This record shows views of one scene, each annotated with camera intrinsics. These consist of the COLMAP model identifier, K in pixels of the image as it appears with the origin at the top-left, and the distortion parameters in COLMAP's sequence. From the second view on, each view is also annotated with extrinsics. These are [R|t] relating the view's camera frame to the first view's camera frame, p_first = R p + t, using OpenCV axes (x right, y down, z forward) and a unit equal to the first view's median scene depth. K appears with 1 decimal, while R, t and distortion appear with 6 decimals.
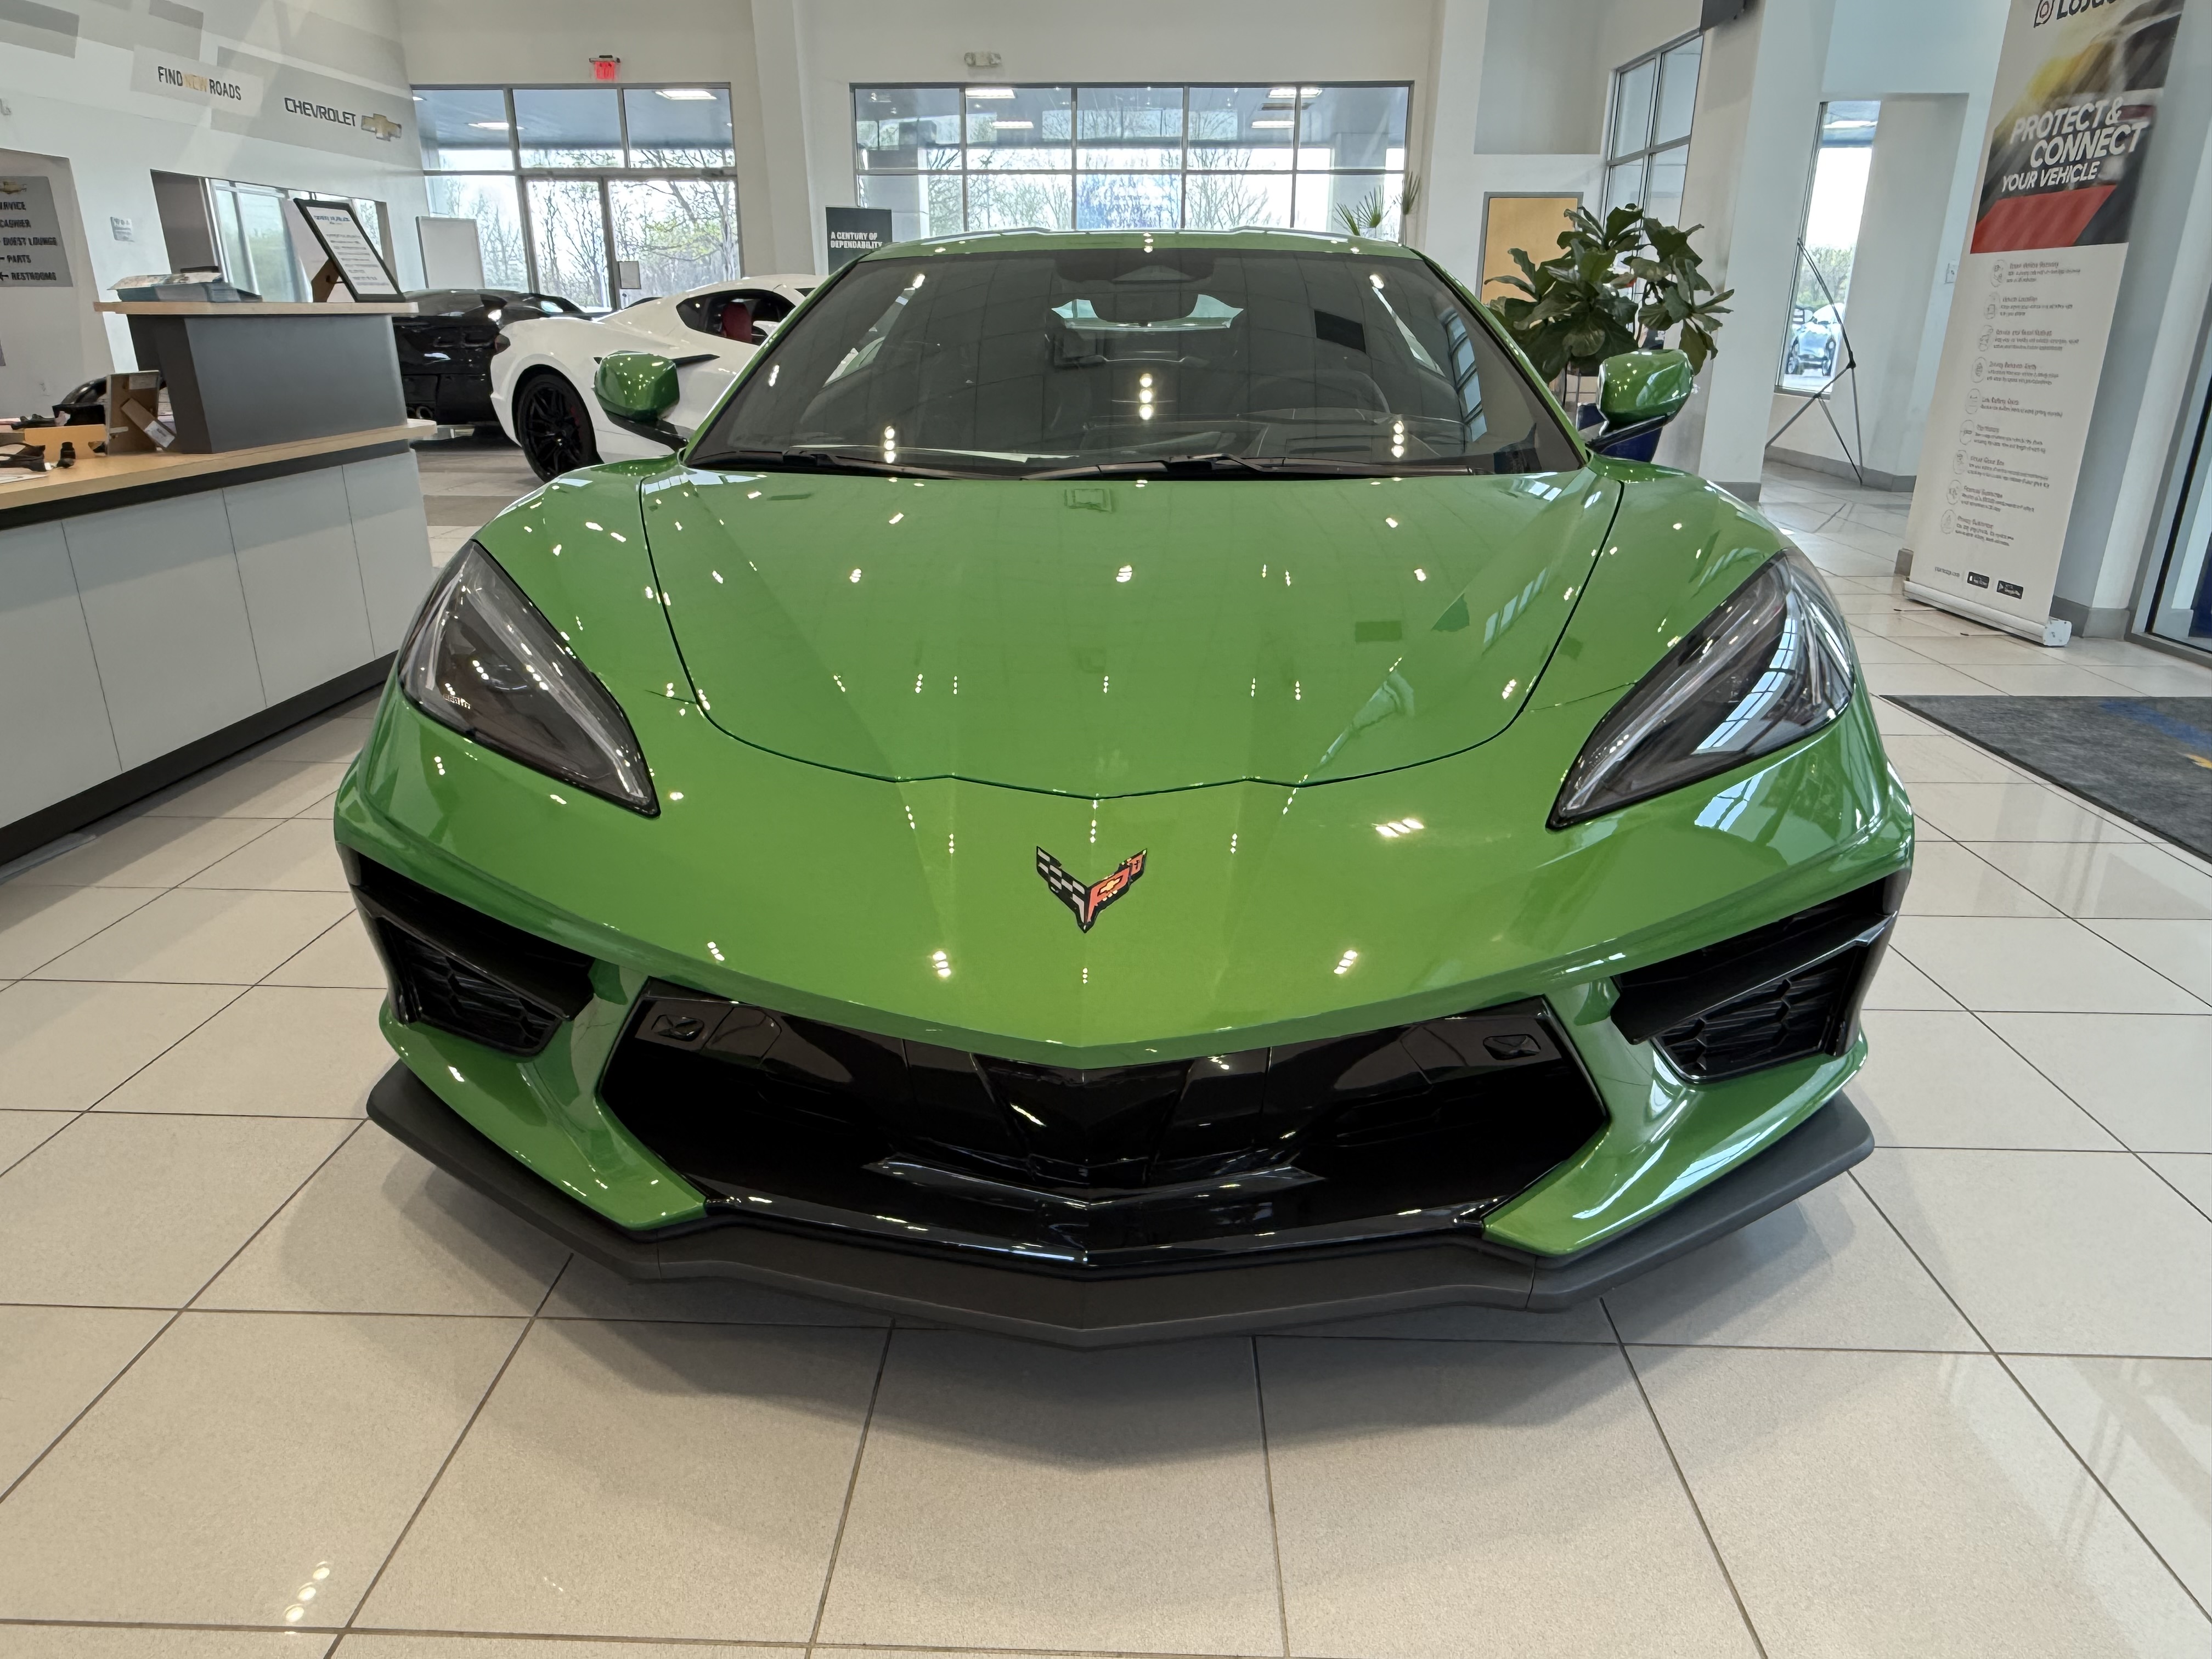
lens RADIAL K [[1416.4, 0, 1106.0], [0, 1416.4, 829.5], [0, 0, 1]] dist [-0.006223, 0.000660]
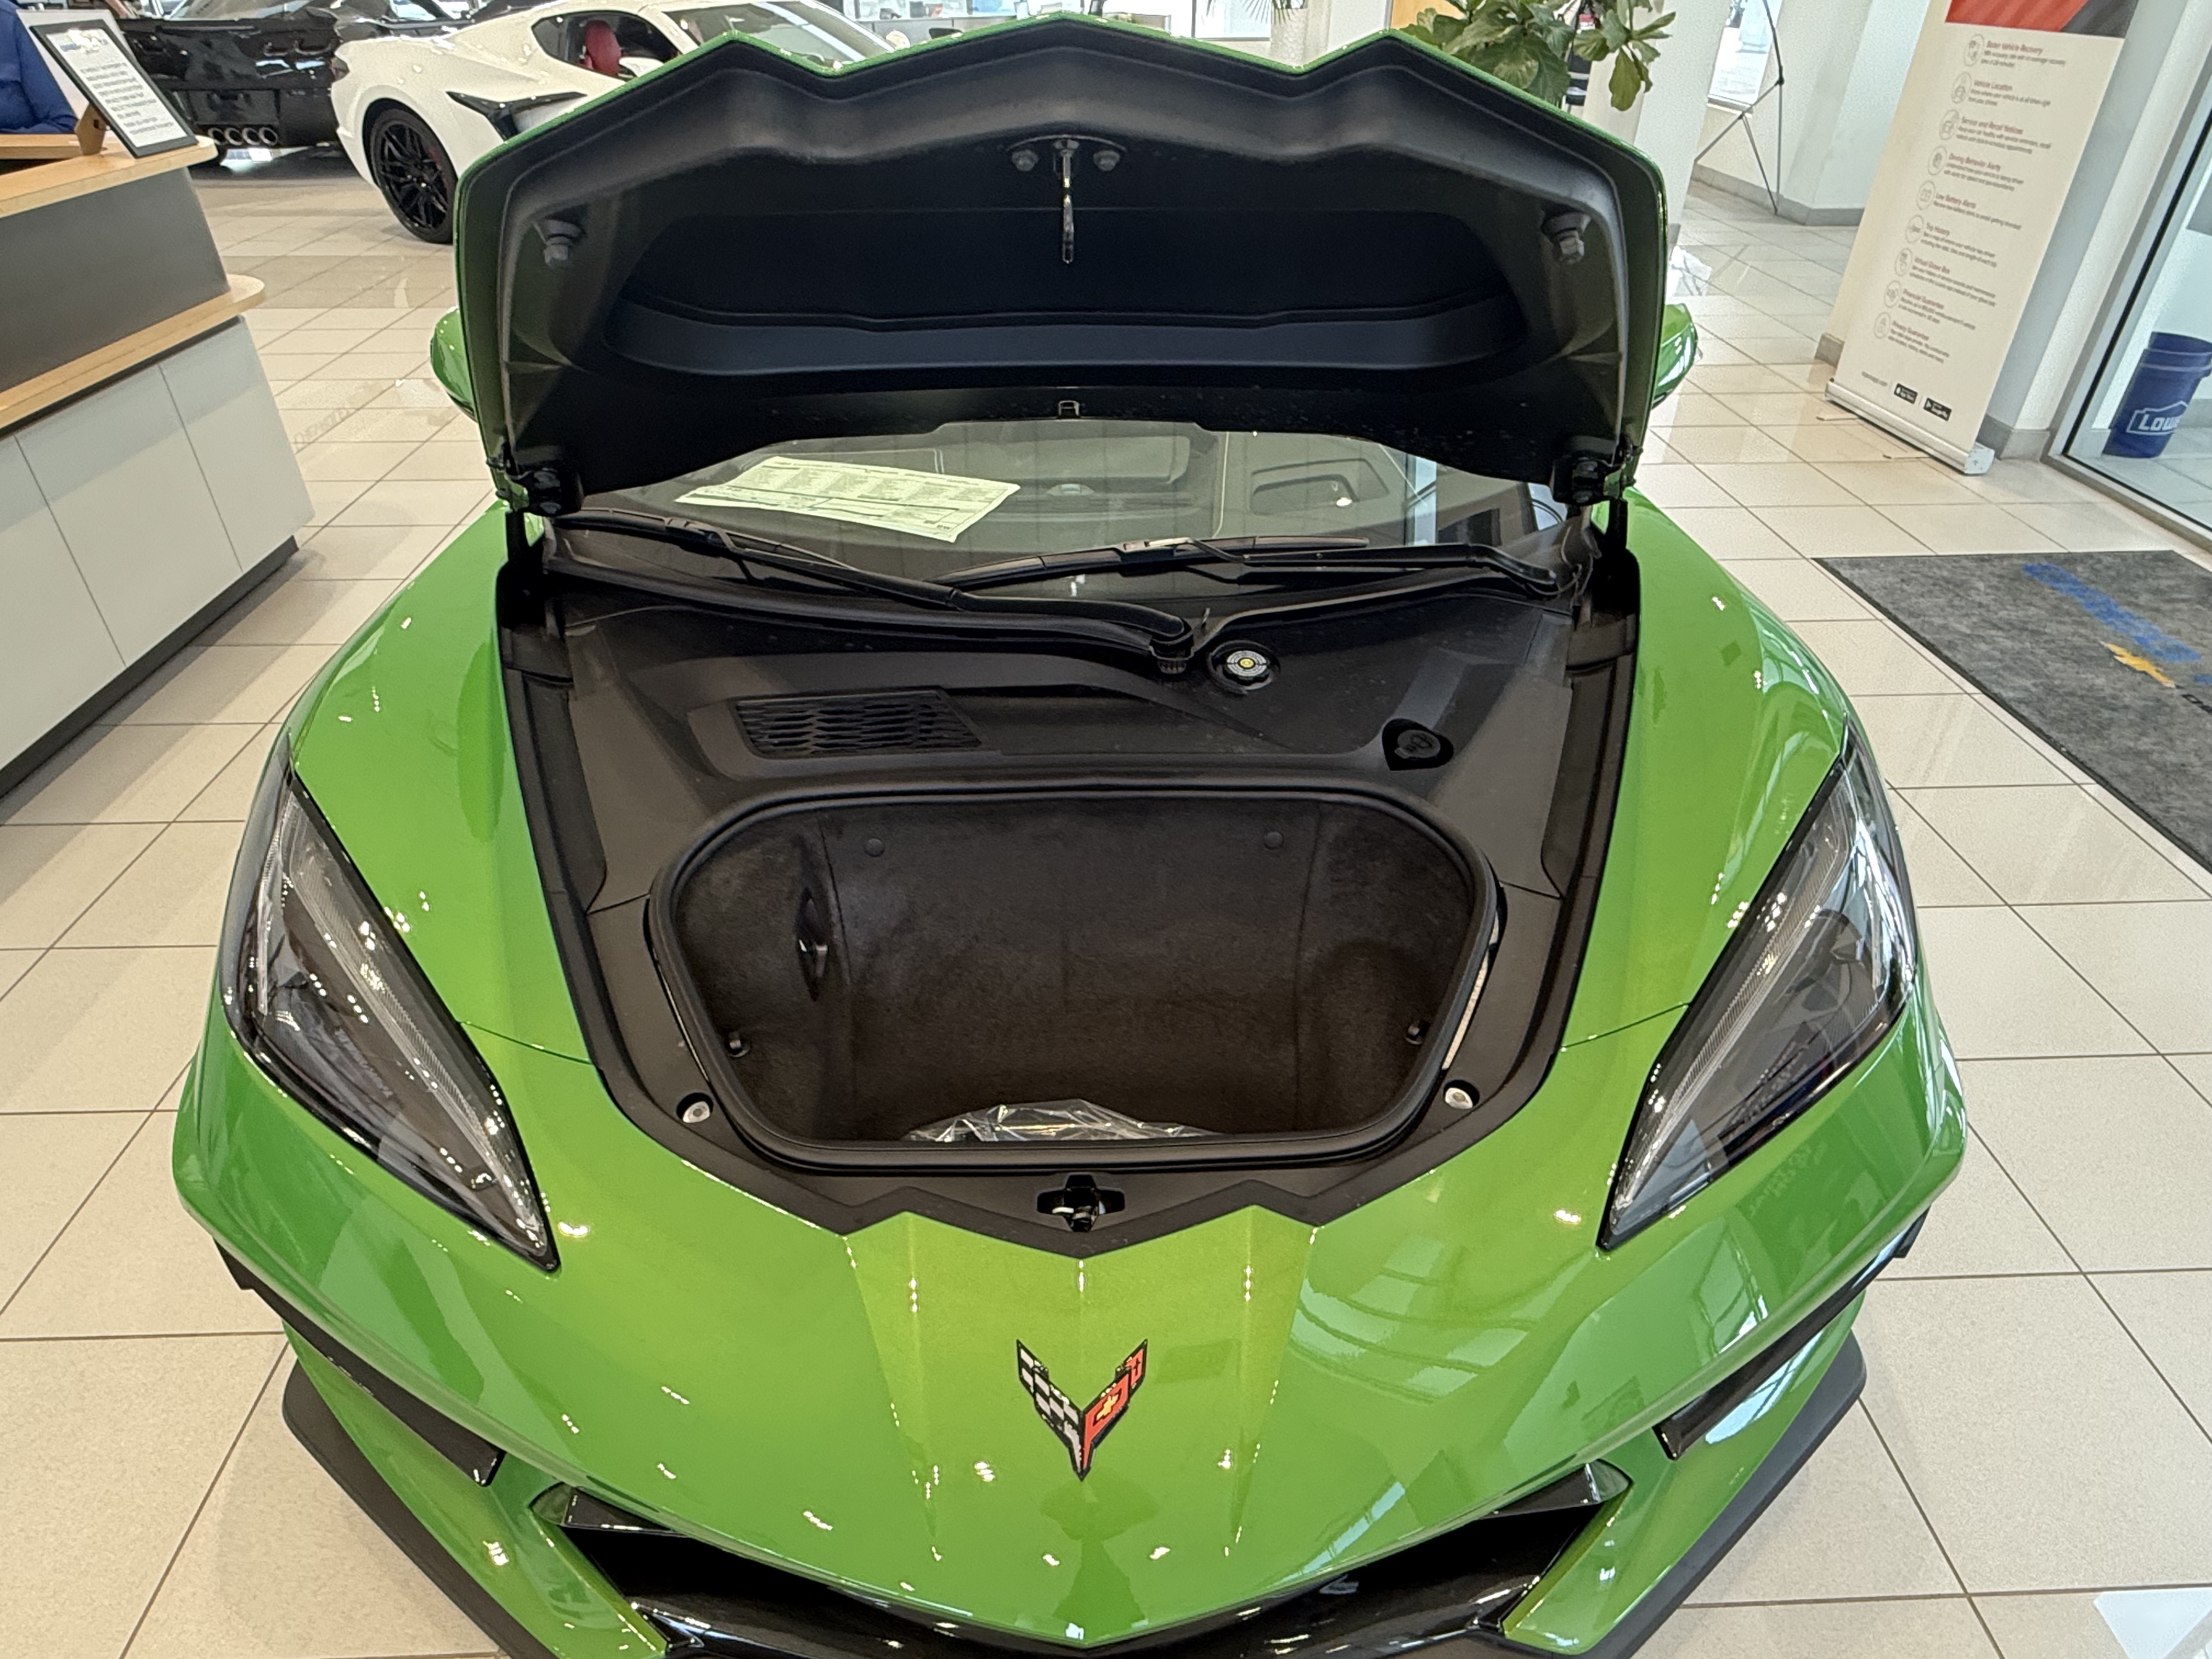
lens RADIAL K [[1285.3, 0, 1106.0], [0, 1285.3, 829.5], [0, 0, 1]] dist [-0.001202, -0.002331]
pose [[0.997600, -0.038944, 0.057257, -0.007732], [0.022839, 0.965643, 0.258867, -0.133345], [-0.065371, -0.256938, 0.964214, 0.092047]]
